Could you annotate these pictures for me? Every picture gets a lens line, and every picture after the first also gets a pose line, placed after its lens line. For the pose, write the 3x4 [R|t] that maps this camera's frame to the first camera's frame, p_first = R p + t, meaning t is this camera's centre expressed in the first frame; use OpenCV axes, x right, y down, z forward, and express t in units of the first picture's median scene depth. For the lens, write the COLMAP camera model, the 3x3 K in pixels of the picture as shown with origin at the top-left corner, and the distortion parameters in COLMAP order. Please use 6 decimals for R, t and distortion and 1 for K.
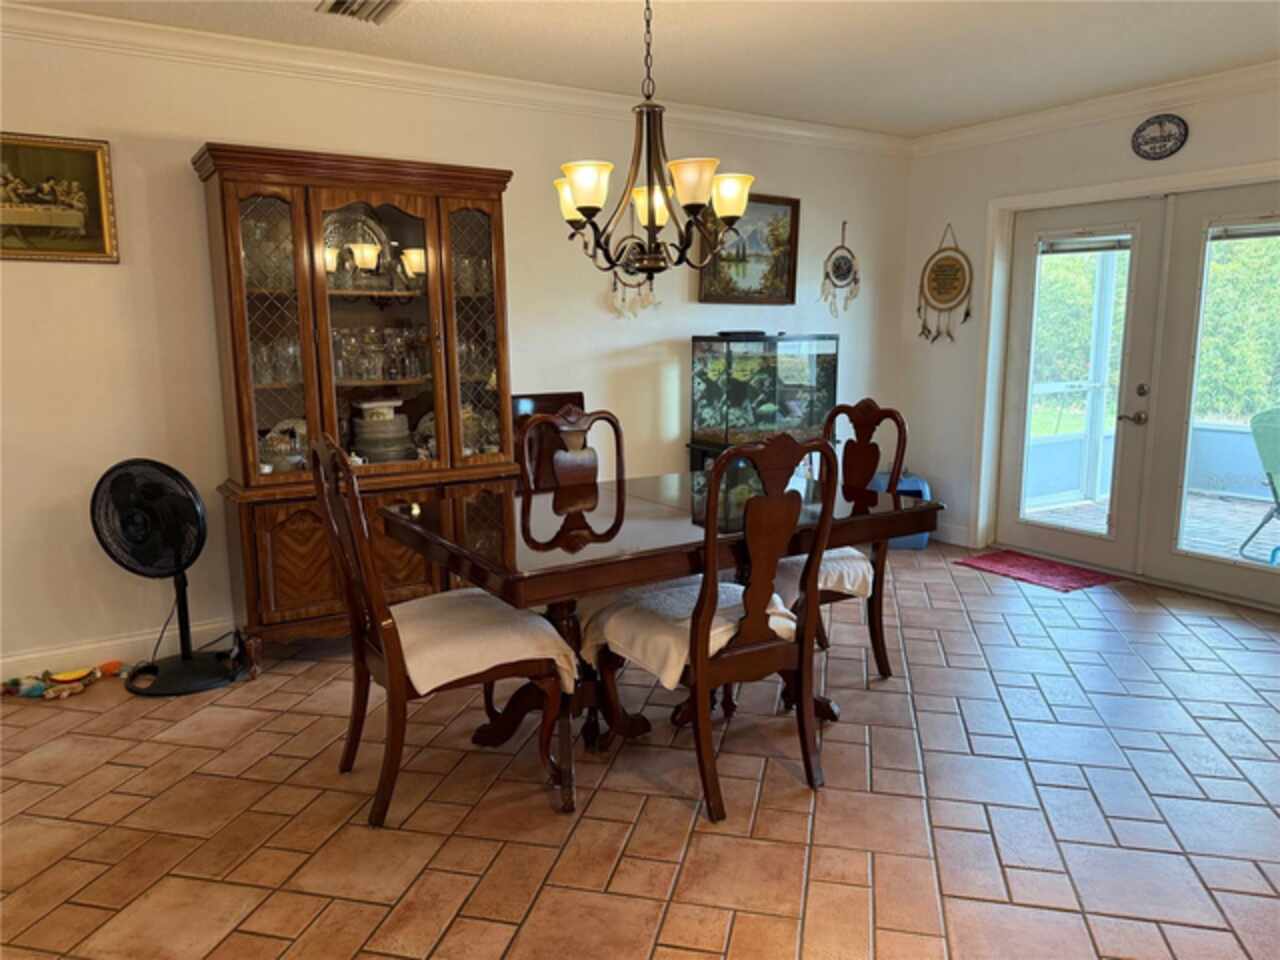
lens RADIAL K [[907.2, 0, 647.0], [0, 907.2, 481.8], [0, 0, 1]] dist [0.092636, -0.109843]
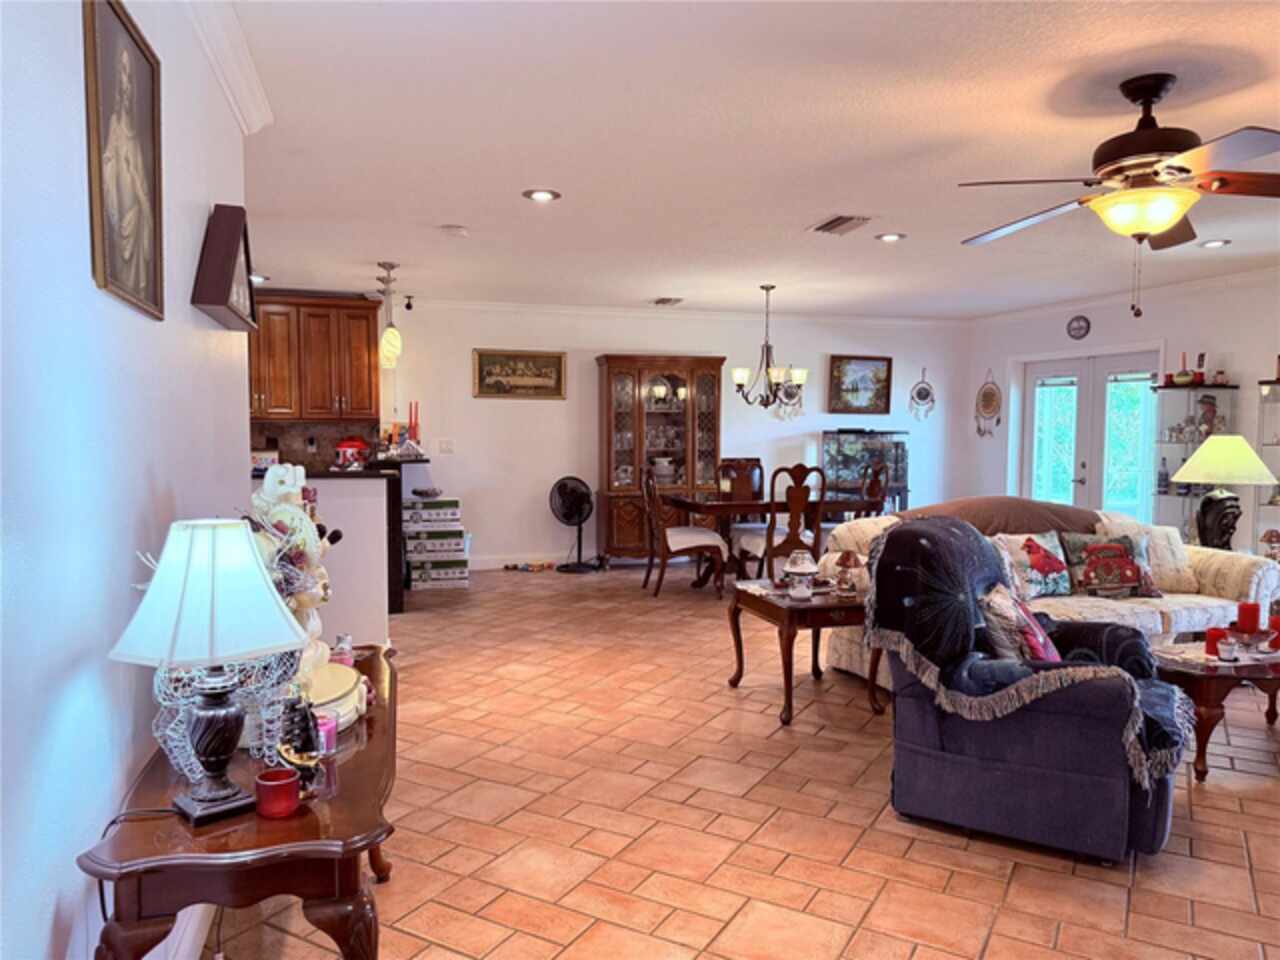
lens RADIAL K [[907.2, 0, 647.0], [0, 907.2, 481.8], [0, 0, 1]] dist [0.092636, -0.109843]
pose [[0.955783, 0.027255, -0.292806, 0.318951], [-0.058200, 0.993532, -0.097500, 0.185693], [0.288255, 0.110230, 0.951188, -1.103352]]
